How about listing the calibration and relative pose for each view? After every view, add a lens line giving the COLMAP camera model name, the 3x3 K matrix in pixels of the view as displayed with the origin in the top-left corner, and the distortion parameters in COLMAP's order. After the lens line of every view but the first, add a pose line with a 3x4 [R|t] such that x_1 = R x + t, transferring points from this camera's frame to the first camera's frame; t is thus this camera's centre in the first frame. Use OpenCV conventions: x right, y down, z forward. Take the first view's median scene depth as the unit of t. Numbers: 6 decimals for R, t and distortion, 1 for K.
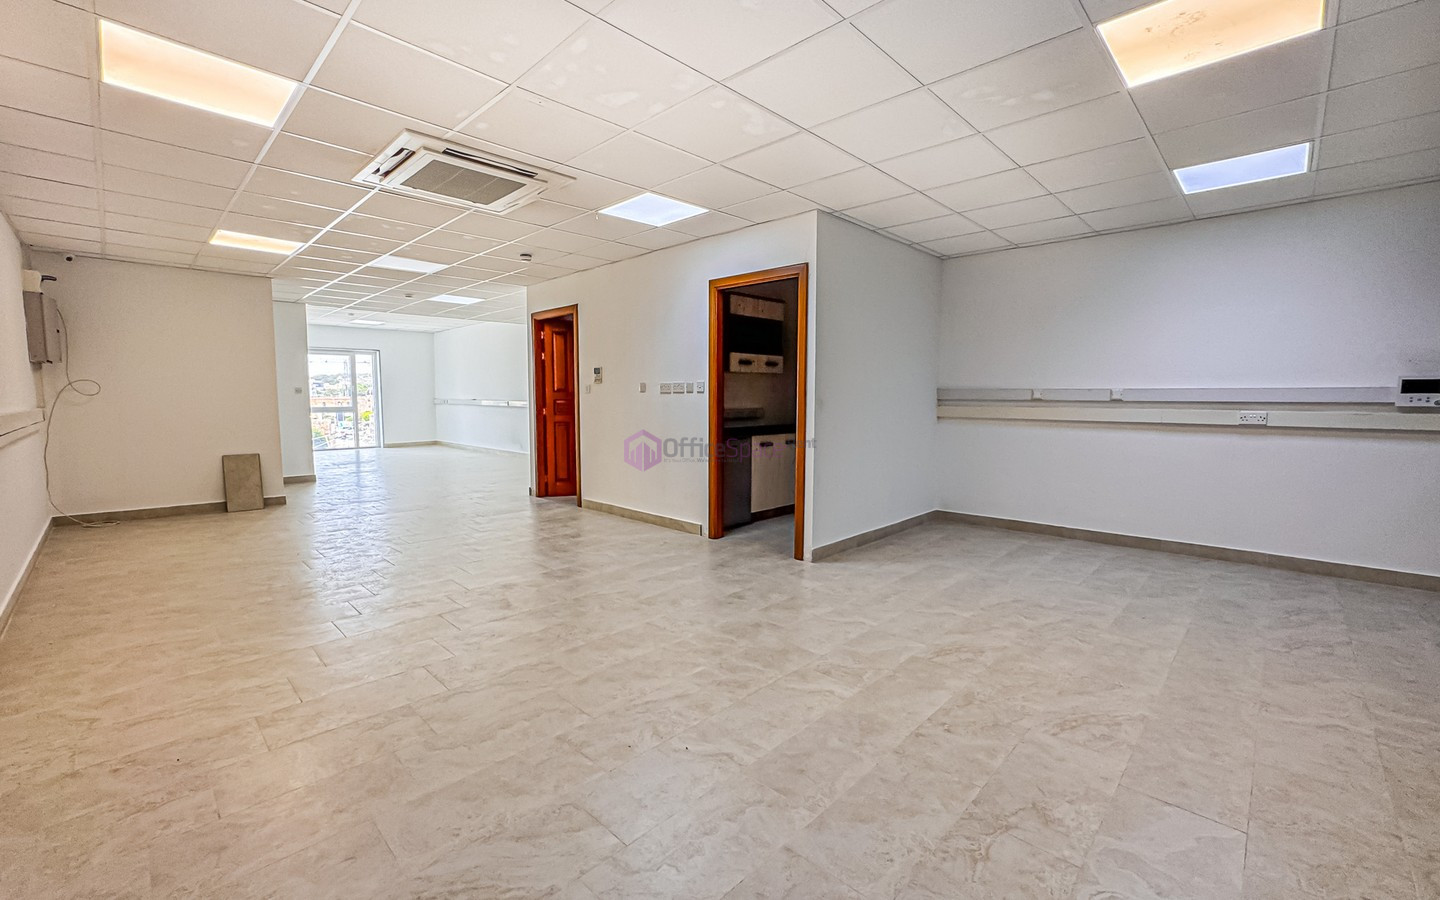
lens RADIAL K [[592.5, 0, 699.5], [0, 592.5, 446.1], [0, 0, 1]] dist [-0.029055, 0.010707]
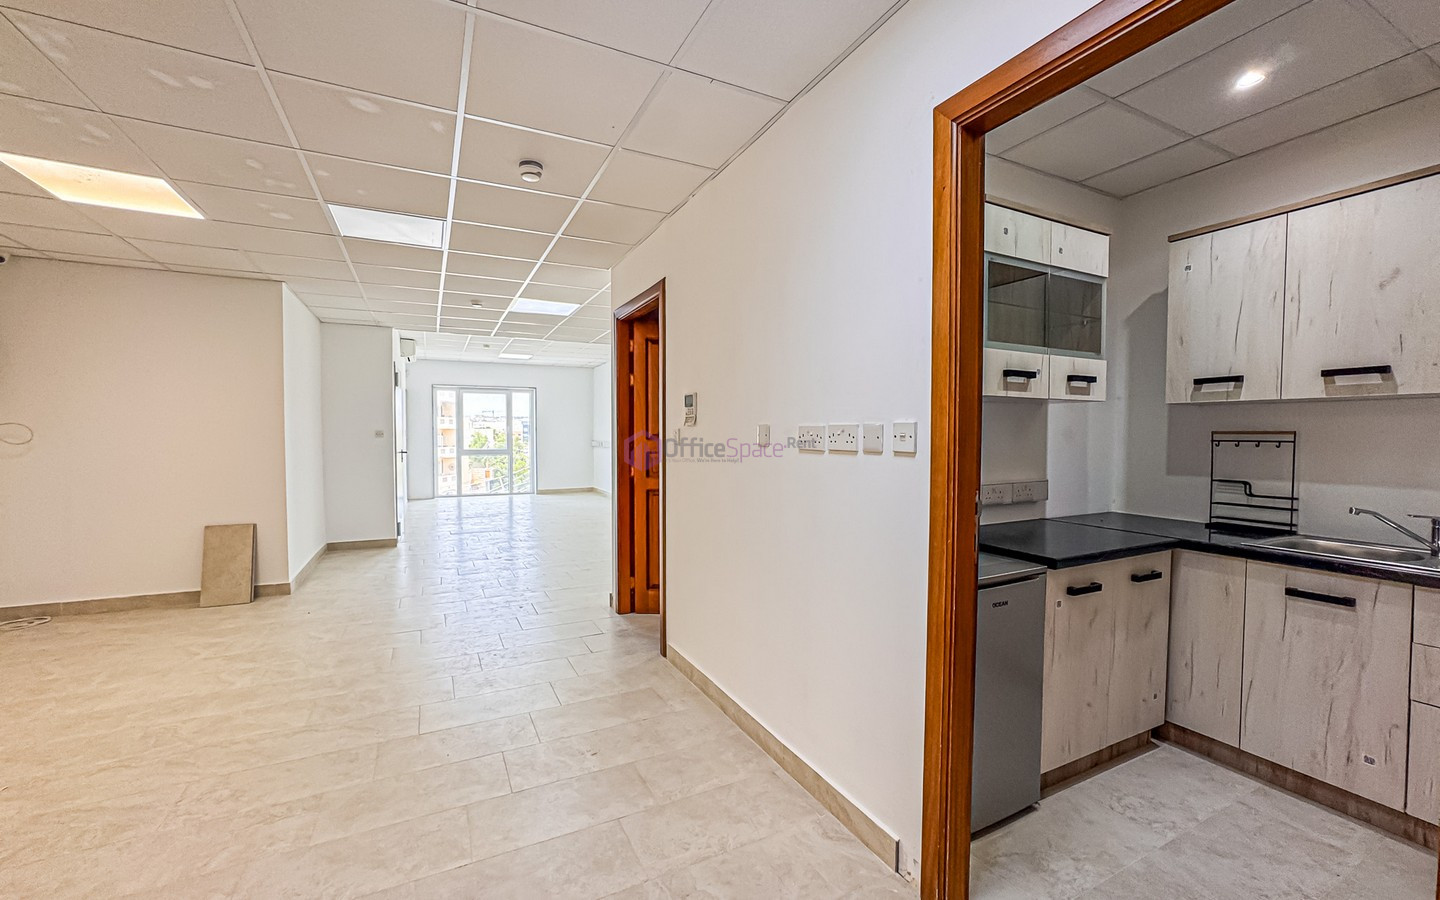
lens RADIAL K [[592.5, 0, 724.7], [0, 592.5, 453.5], [0, 0, 1]] dist [-0.029055, 0.010707]
pose [[0.959432, 0.010430, -0.281748, -0.001226], [-0.025367, 0.998456, -0.049421, -0.055250], [0.280798, 0.054563, 0.958215, 0.498963]]
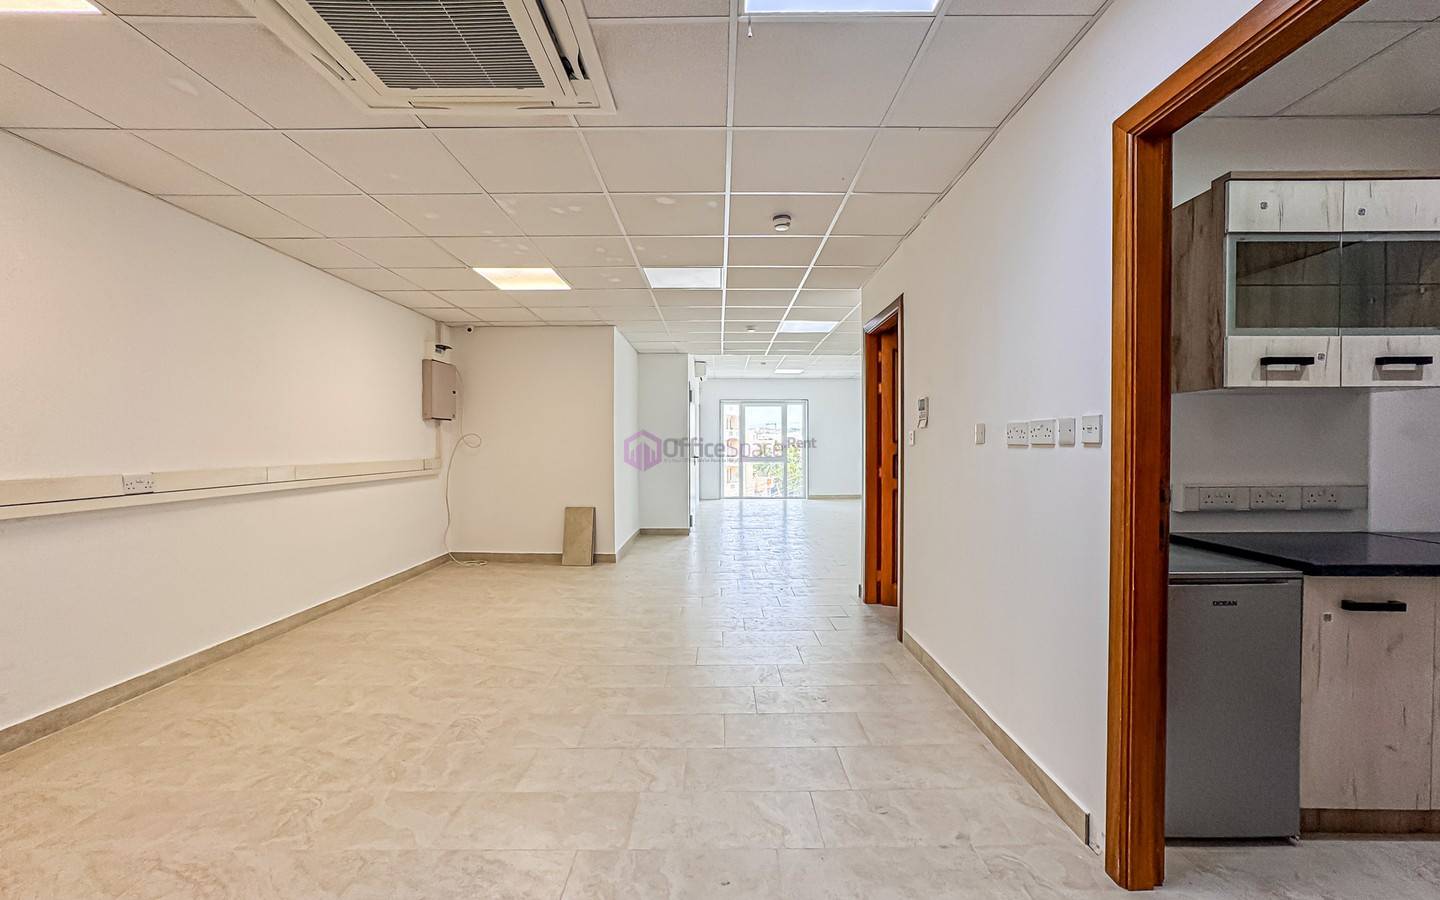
lens RADIAL K [[592.5, 0, 709.9], [0, 592.5, 455.4], [0, 0, 1]] dist [-0.029055, 0.010707]
pose [[0.719063, 0.011363, -0.694852, 0.062861], [-0.057856, 0.997374, -0.043561, -0.042617], [0.692533, 0.071524, 0.717832, 0.448707]]
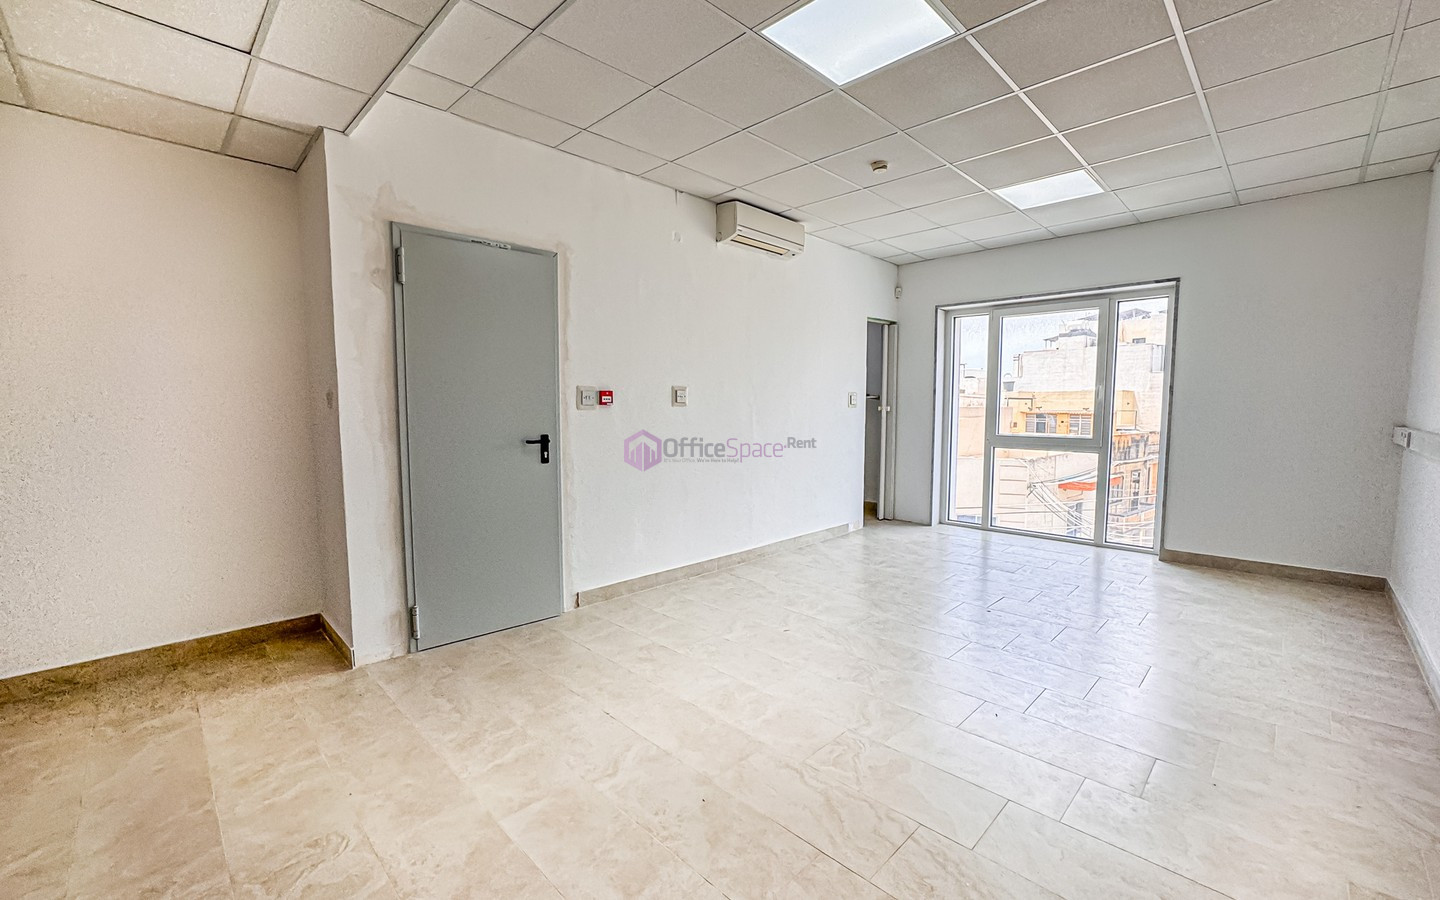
lens RADIAL K [[592.5, 0, 721.5], [0, 592.5, 450.0], [0, 0, 1]] dist [-0.029055, 0.010707]
pose [[0.033910, 0.080367, -0.996188, -0.506439], [-0.090283, 0.992933, 0.077031, -0.162989], [0.995339, 0.087327, 0.040927, 1.787341]]
